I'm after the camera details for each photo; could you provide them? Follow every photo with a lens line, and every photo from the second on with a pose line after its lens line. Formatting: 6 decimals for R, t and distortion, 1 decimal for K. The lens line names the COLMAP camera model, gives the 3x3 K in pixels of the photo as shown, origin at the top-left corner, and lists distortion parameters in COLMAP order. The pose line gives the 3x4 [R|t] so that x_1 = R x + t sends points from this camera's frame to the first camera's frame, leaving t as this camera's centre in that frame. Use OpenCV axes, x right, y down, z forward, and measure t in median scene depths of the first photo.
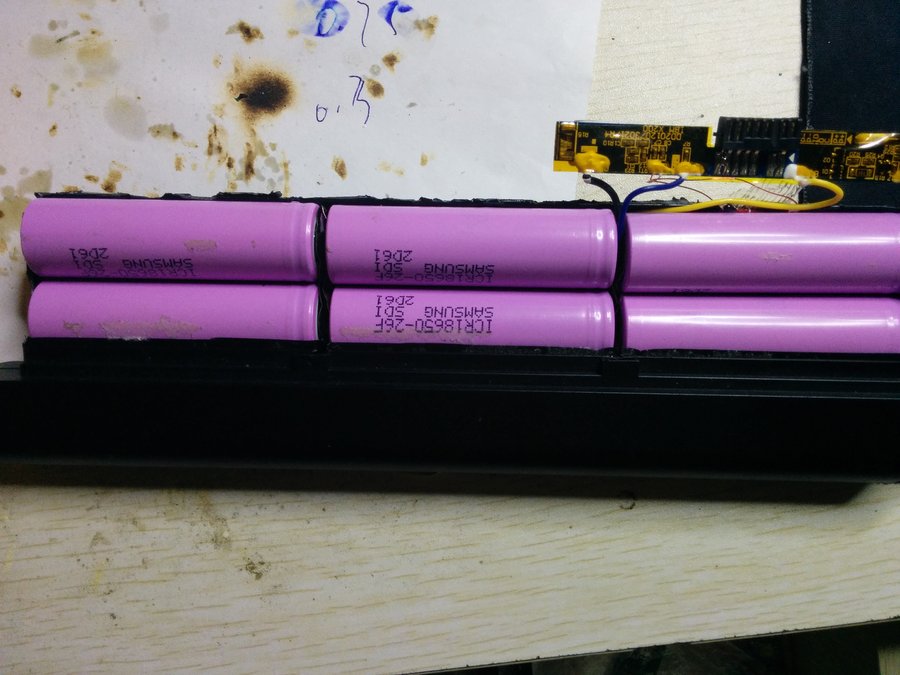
lens RADIAL K [[789.7, 0, 452.0], [0, 789.7, 335.9], [0, 0, 1]] dist [0.050855, -0.094223]
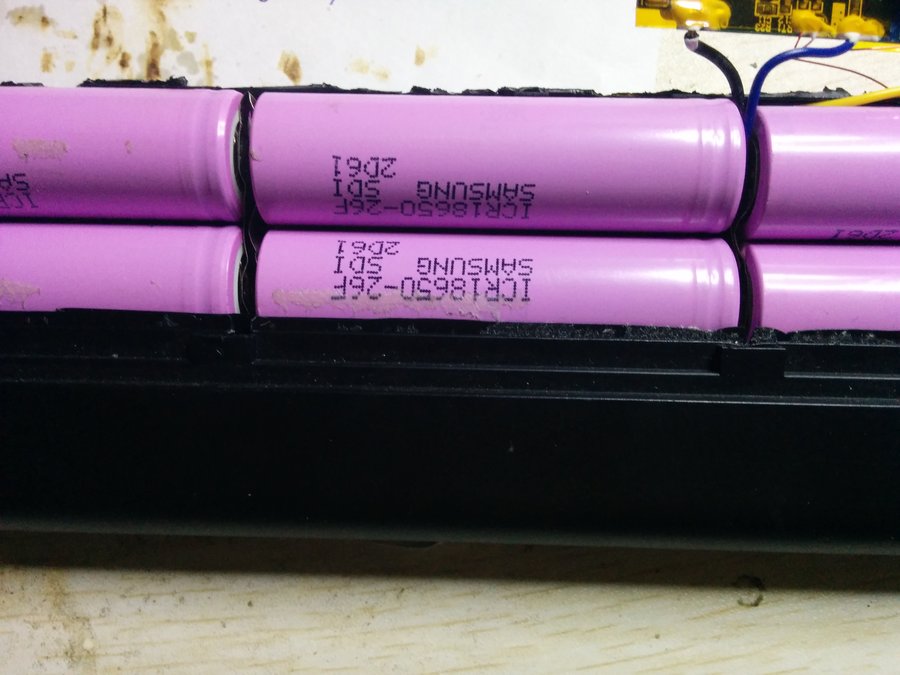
lens RADIAL K [[789.7, 0, 450.7], [0, 789.7, 336.3], [0, 0, 1]] dist [0.050855, -0.094223]
pose [[0.999976, 0.004413, -0.005349, -0.005740], [-0.004852, 0.996358, -0.085128, 0.071199], [0.004954, 0.085152, 0.996356, 0.406853]]
